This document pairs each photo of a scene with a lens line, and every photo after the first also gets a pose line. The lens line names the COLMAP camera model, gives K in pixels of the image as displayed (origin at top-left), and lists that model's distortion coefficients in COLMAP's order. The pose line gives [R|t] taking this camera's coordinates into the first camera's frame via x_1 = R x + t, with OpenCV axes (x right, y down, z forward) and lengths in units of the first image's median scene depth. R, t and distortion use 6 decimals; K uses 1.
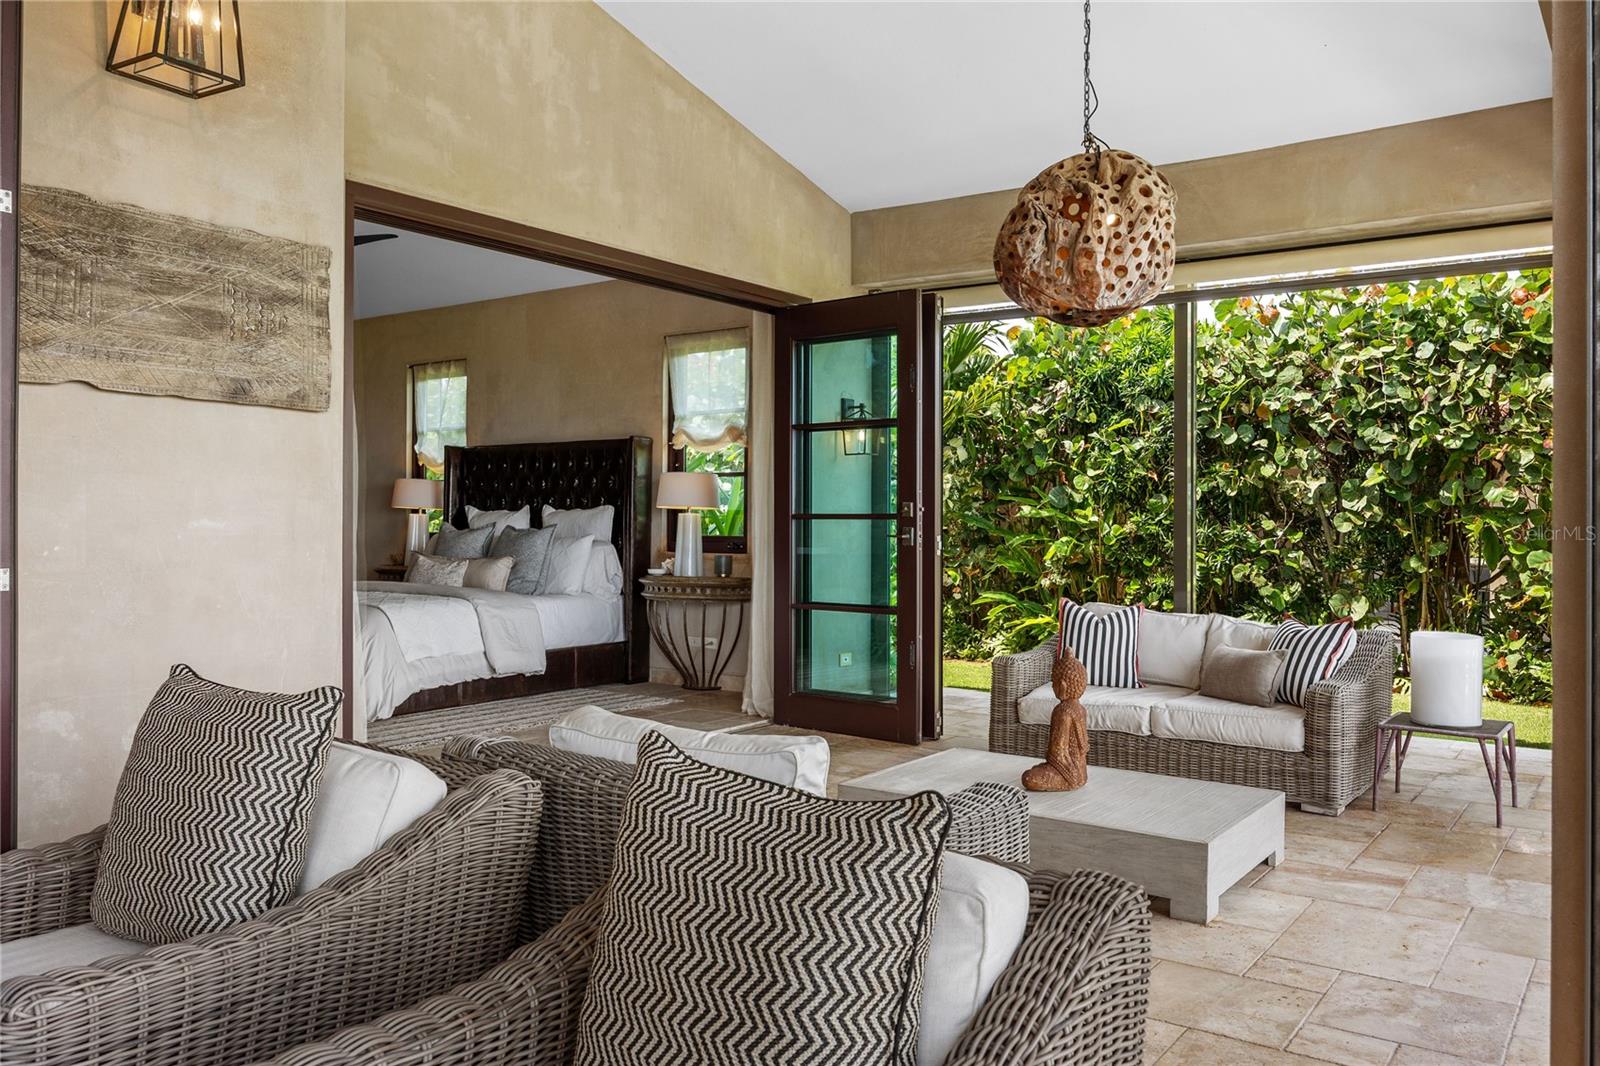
lens RADIAL K [[1215.5, 0, 800.0], [0, 1215.5, 533.0], [0, 0, 1]] dist [-0.008535, -0.002969]
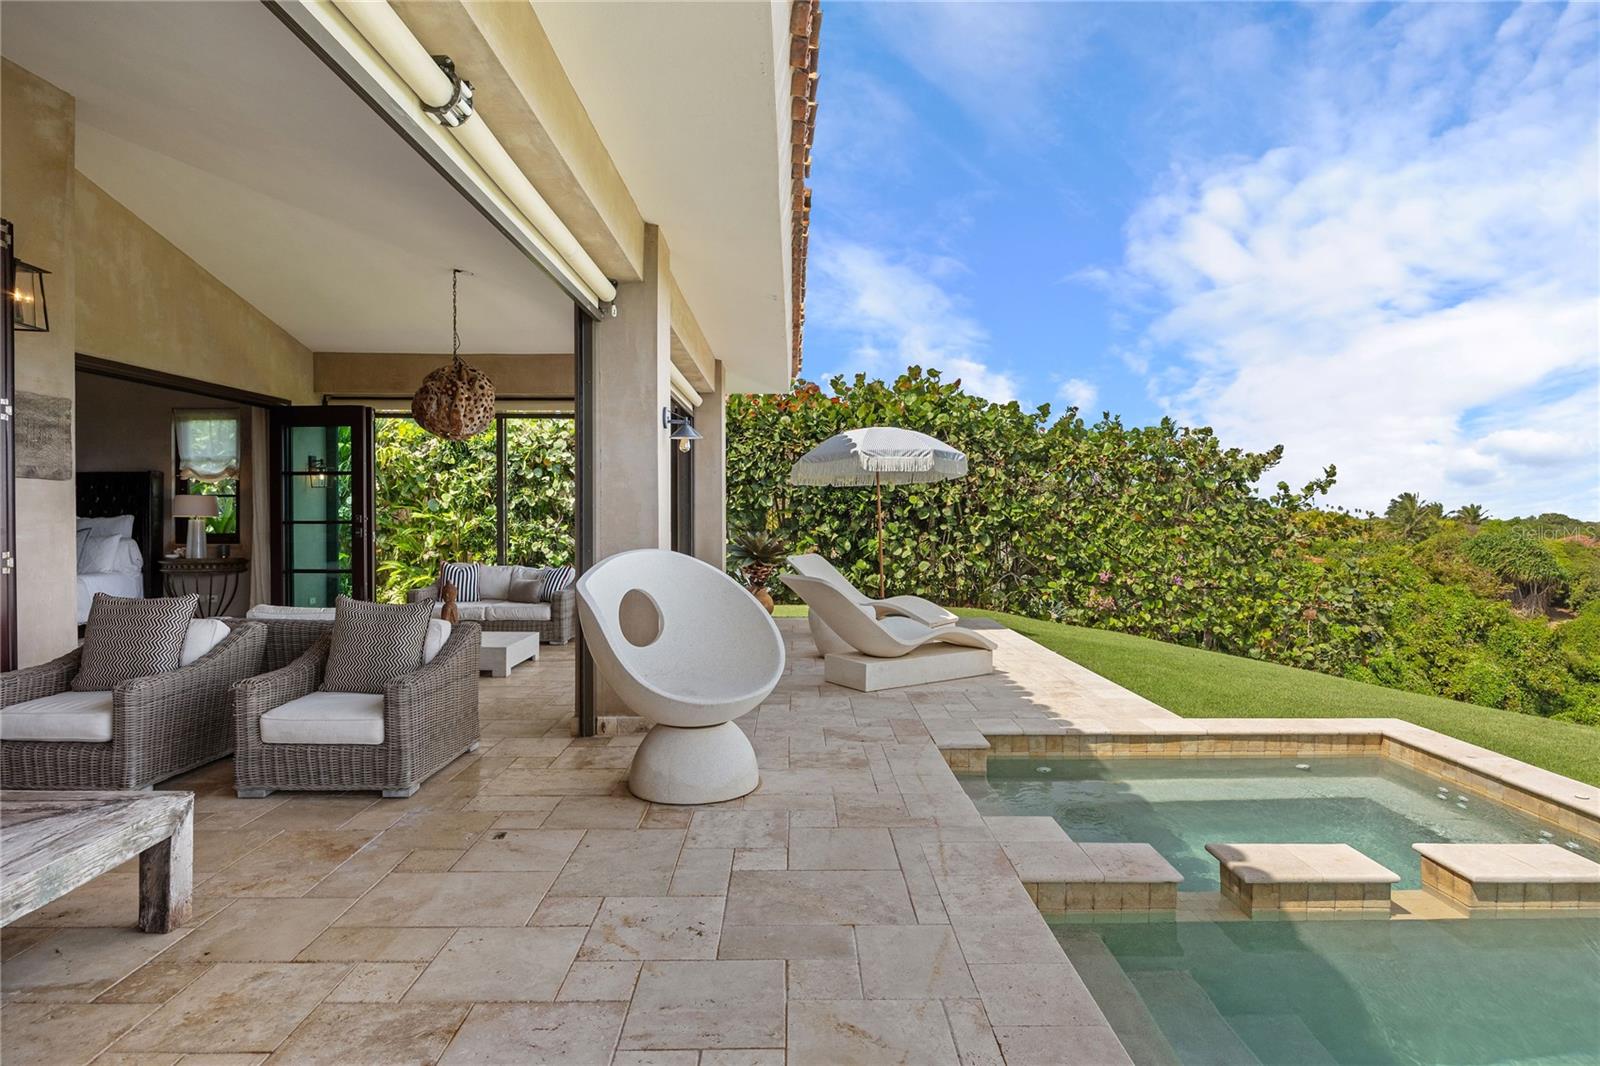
lens RADIAL K [[846.1, 0, 791.7], [0, 846.1, 514.2], [0, 0, 1]] dist [-0.001133, -0.000159]
pose [[0.811890, -0.005981, 0.583779, -0.116379], [0.010351, 0.999938, -0.004150, -0.011804], [-0.583718, 0.009412, 0.811902, -0.428005]]
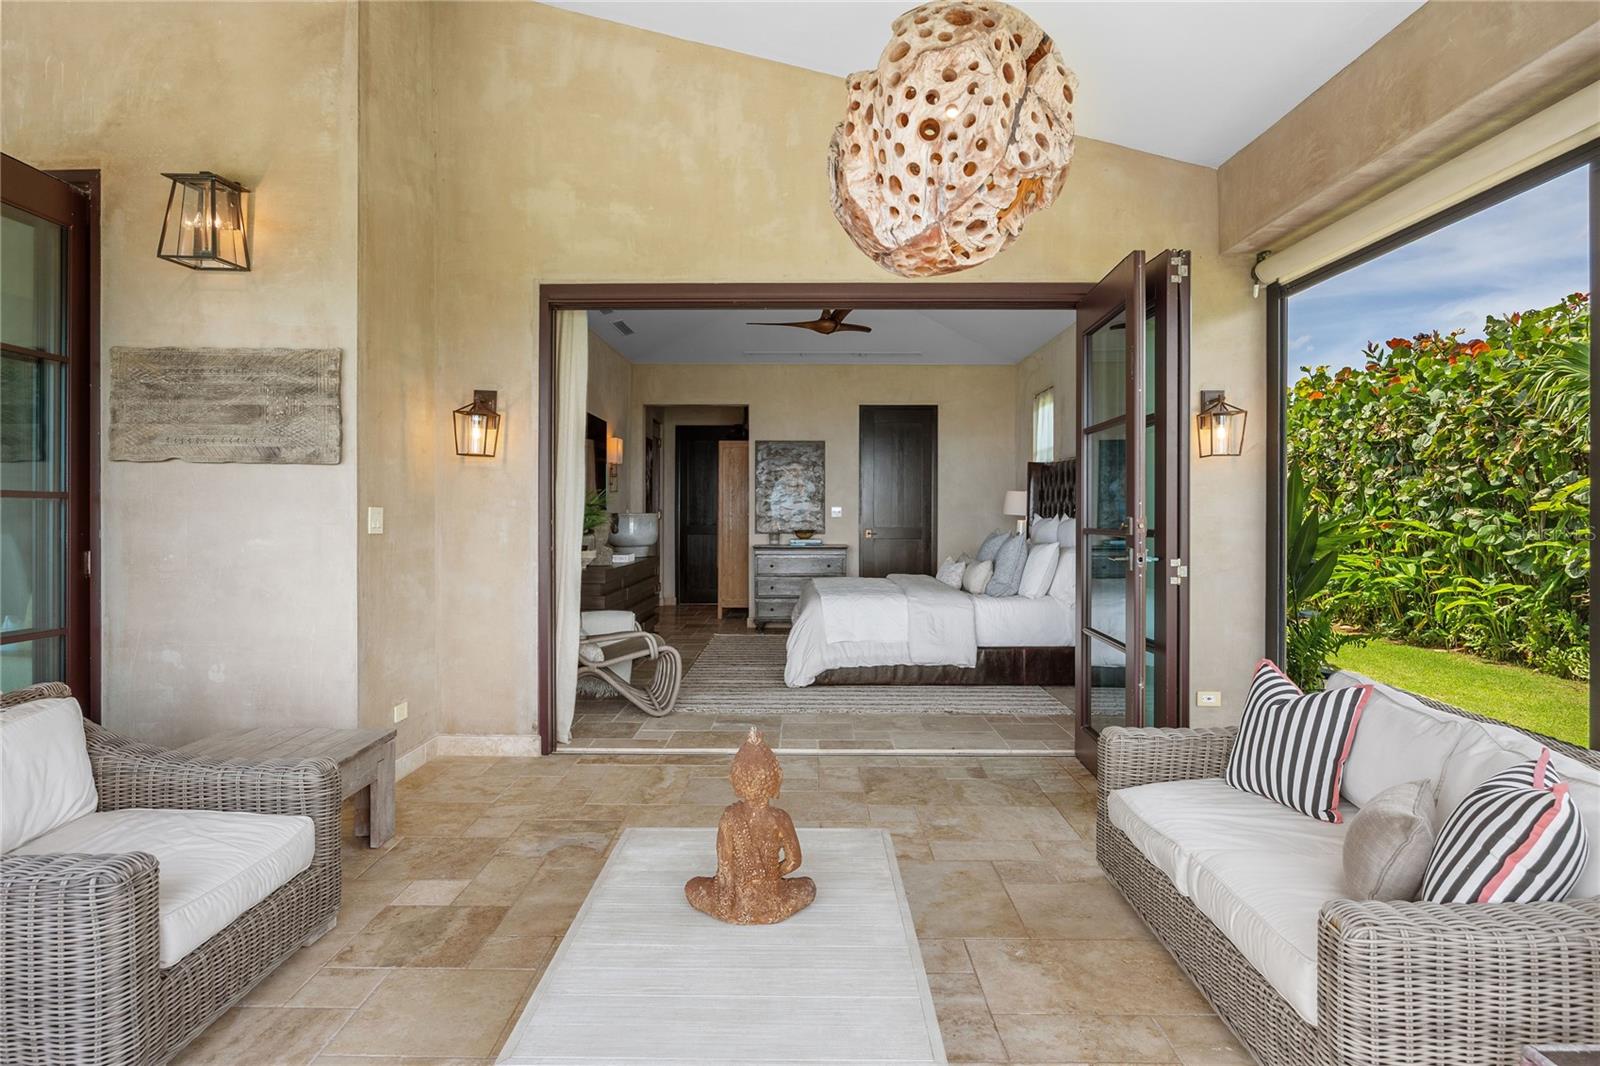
lens RADIAL K [[921.3, 0, 804.7], [0, 921.3, 515.4], [0, 0, 1]] dist [-0.005719, -0.000749]
pose [[0.576747, 0.000785, -0.816922, 0.404438], [-0.006148, 0.999975, -0.003380, -0.019248], [0.816900, 0.006972, 0.576738, 0.409937]]
